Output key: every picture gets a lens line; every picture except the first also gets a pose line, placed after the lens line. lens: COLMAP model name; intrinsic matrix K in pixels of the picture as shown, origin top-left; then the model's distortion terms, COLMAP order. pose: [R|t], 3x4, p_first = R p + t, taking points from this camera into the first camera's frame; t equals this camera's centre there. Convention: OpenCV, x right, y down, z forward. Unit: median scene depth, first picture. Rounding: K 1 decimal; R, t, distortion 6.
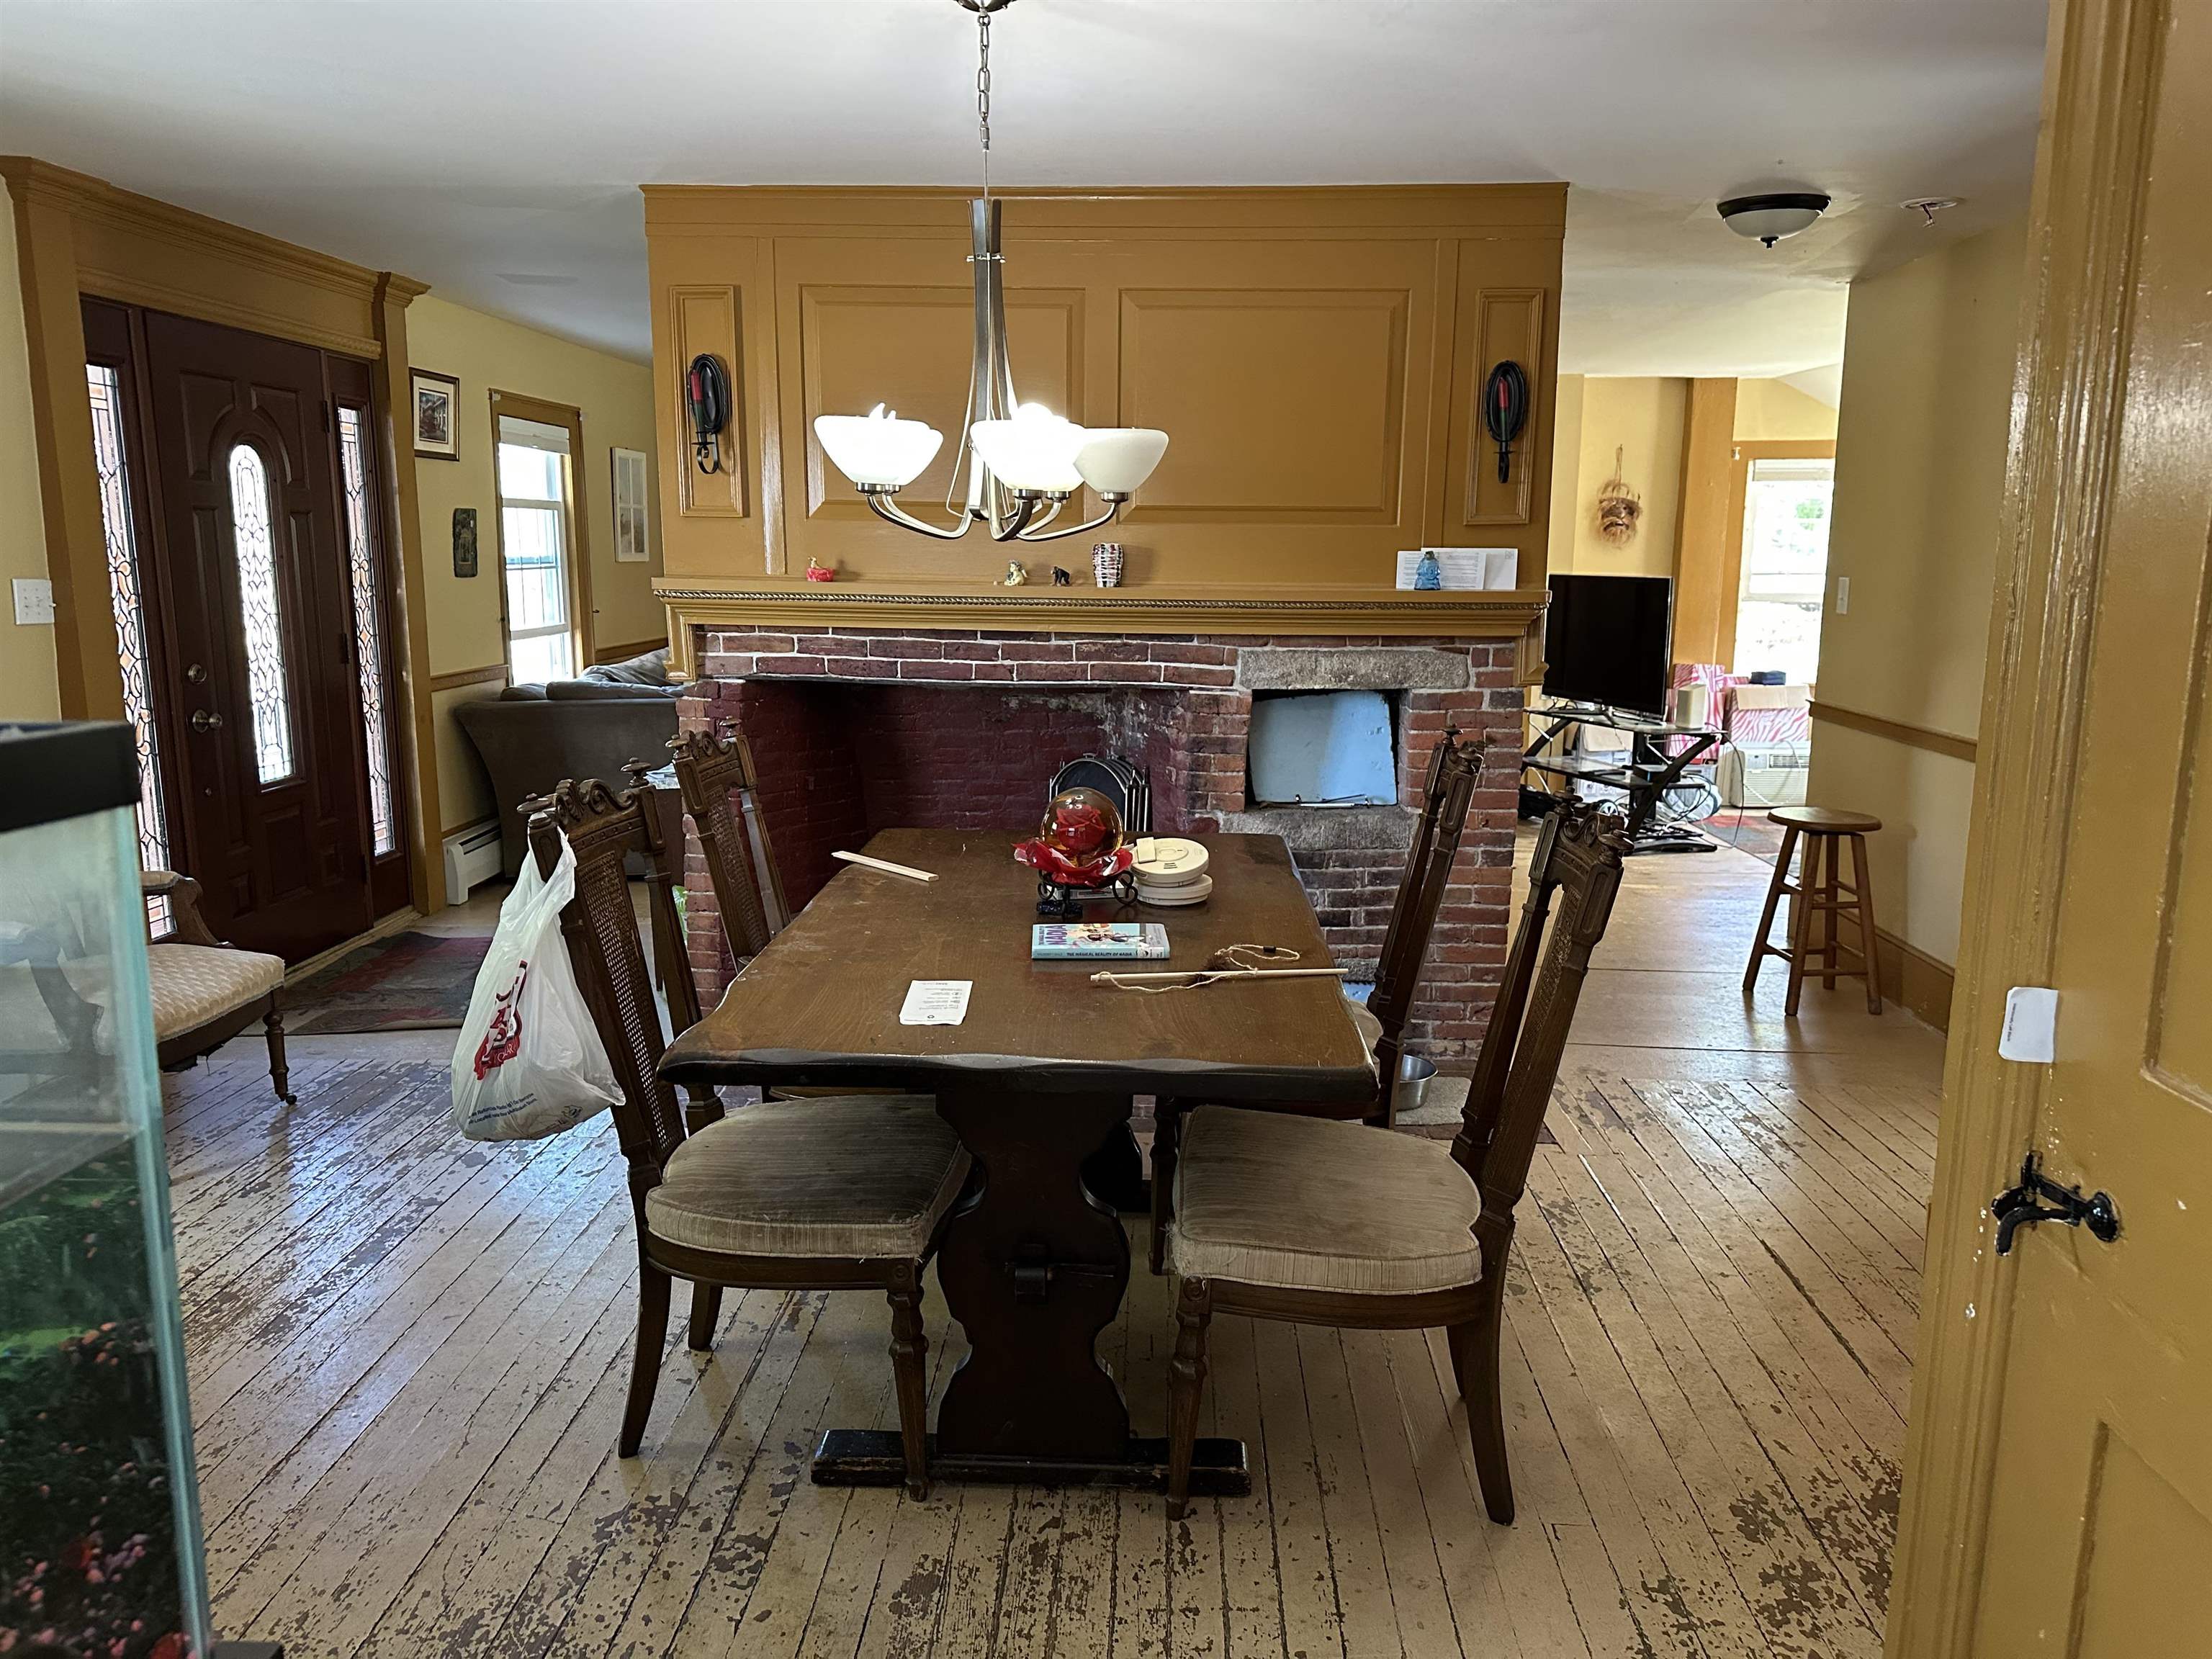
lens RADIAL K [[1541.0, 0, 1097.1], [0, 1541.0, 820.8], [0, 0, 1]] dist [0.143196, -0.203546]
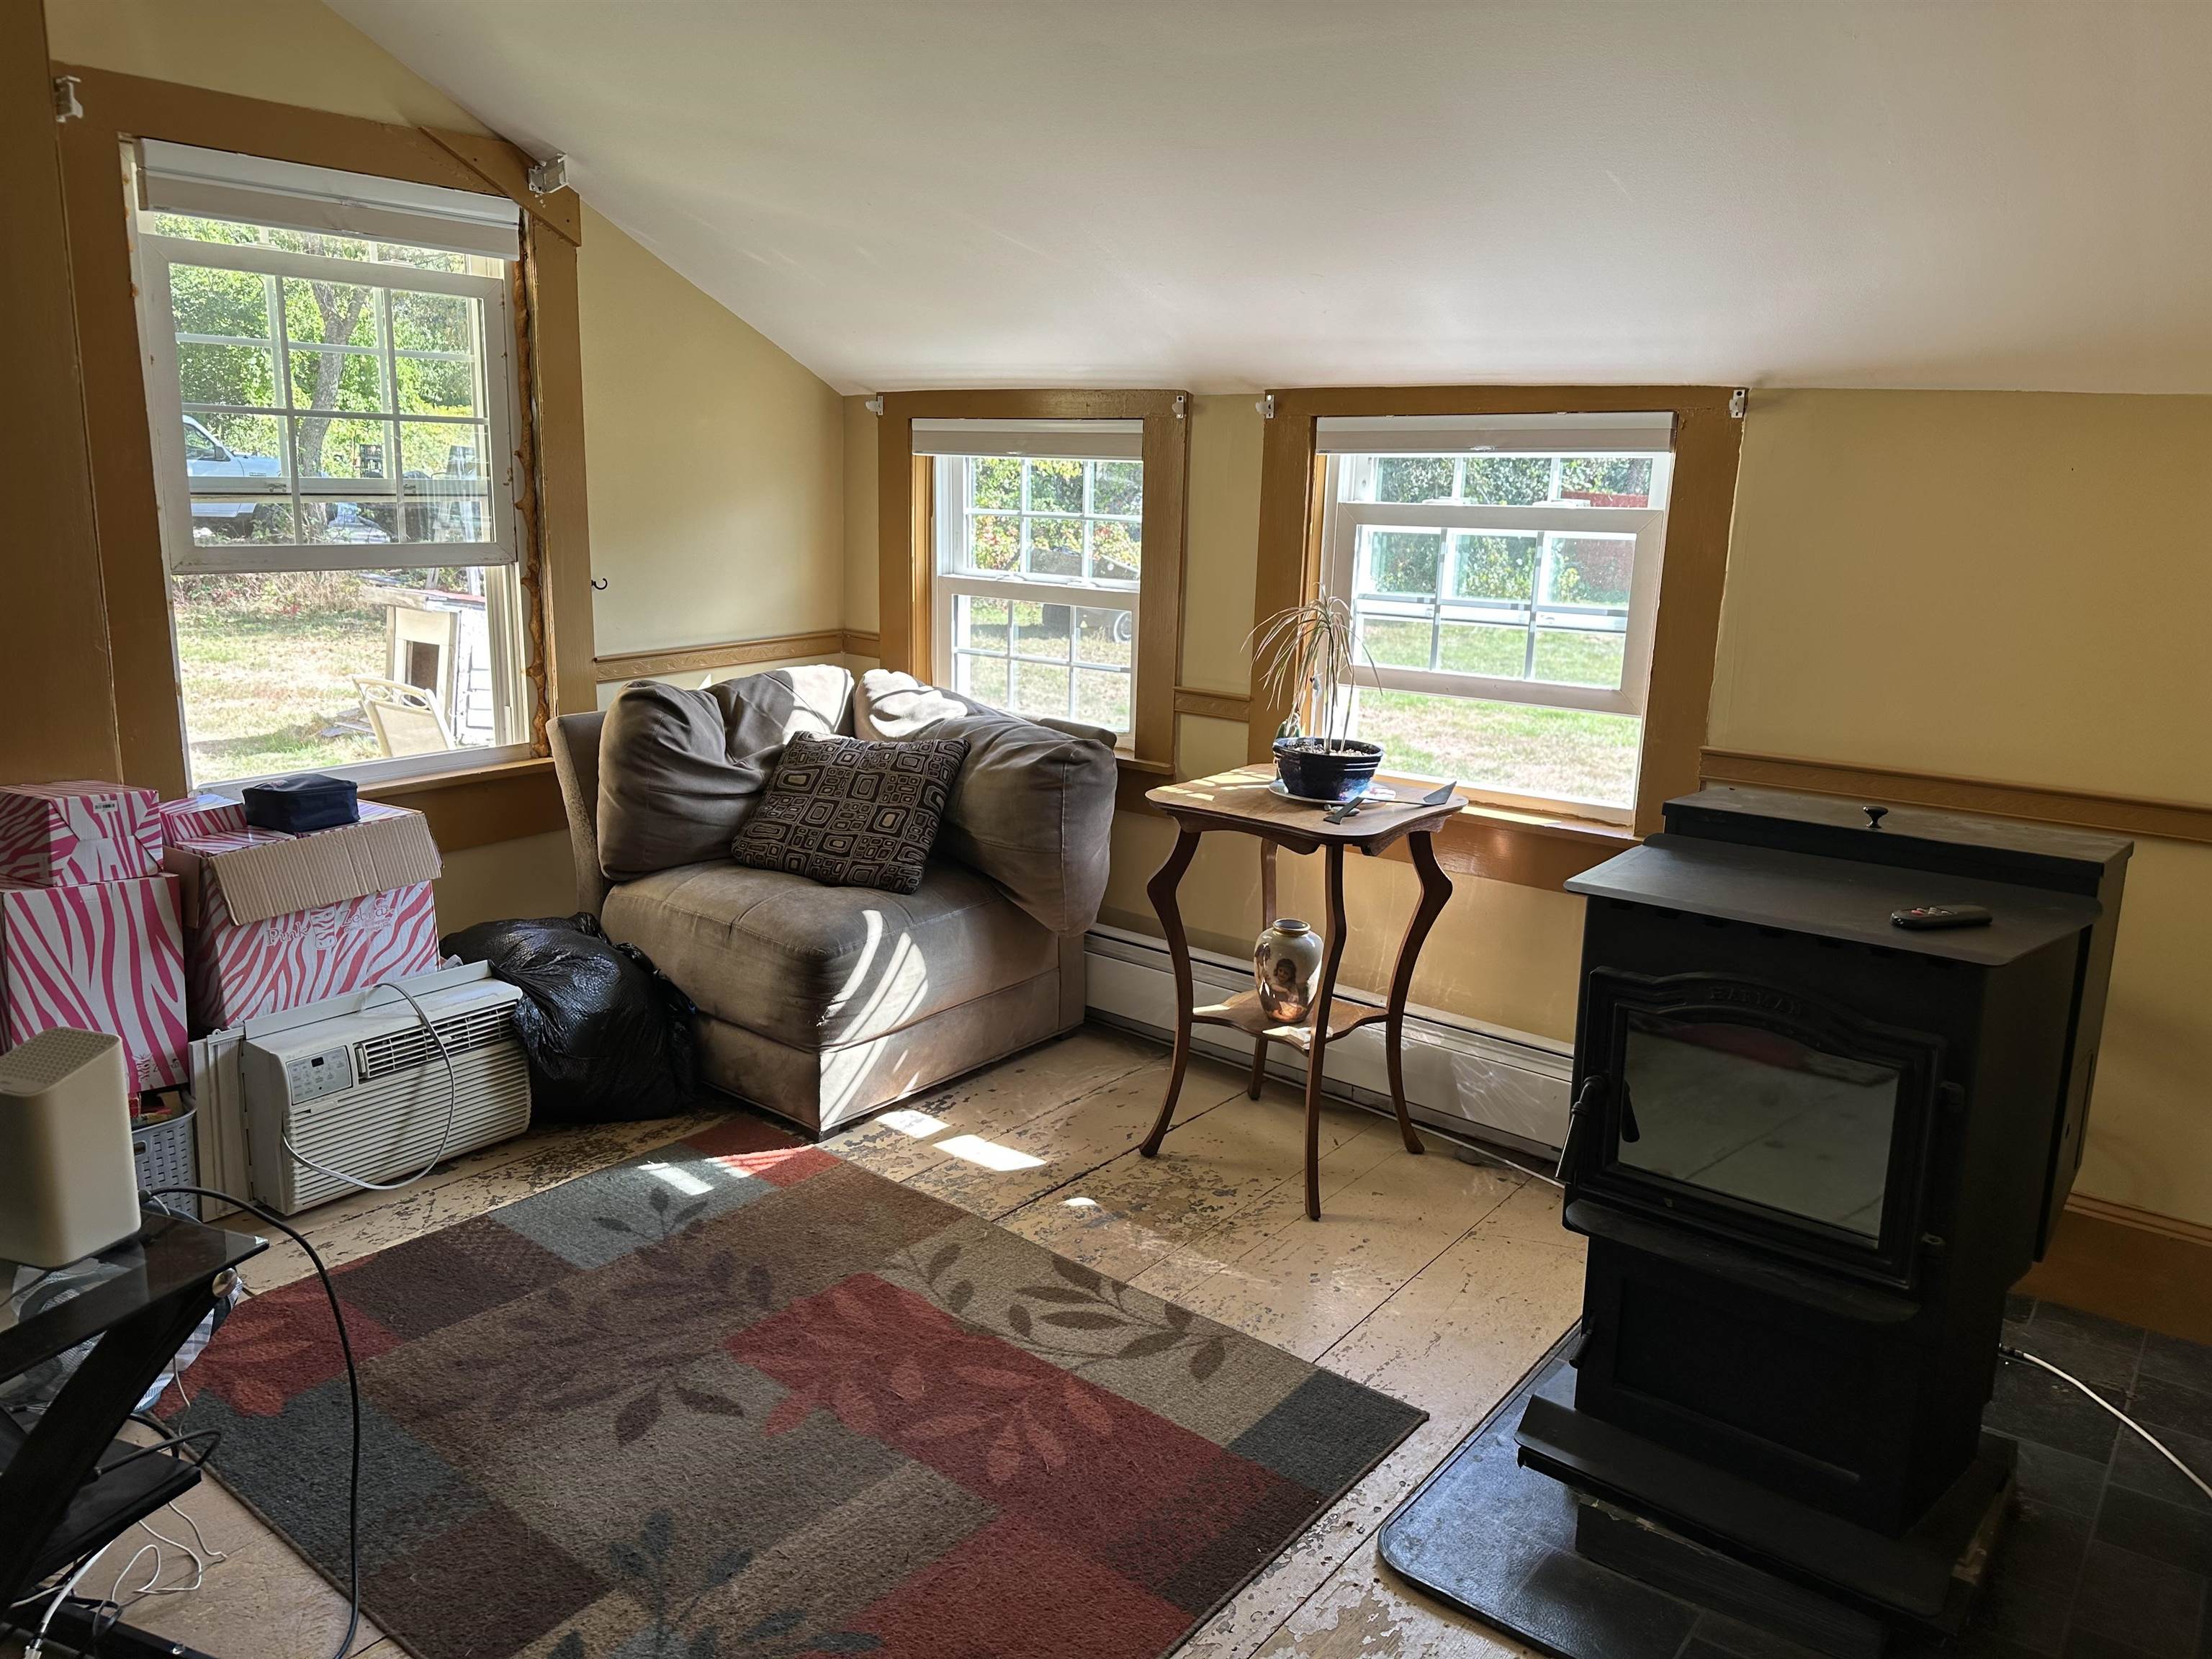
lens RADIAL K [[1546.4, 0, 1136.6], [0, 1546.4, 818.3], [0, 0, 1]] dist [0.066131, -0.085525]
pose [[0.587933, -0.156156, 0.793694, 0.266139], [0.113986, 0.987393, 0.109830, -0.105501], [-0.800838, 0.025897, 0.598321, 0.657913]]
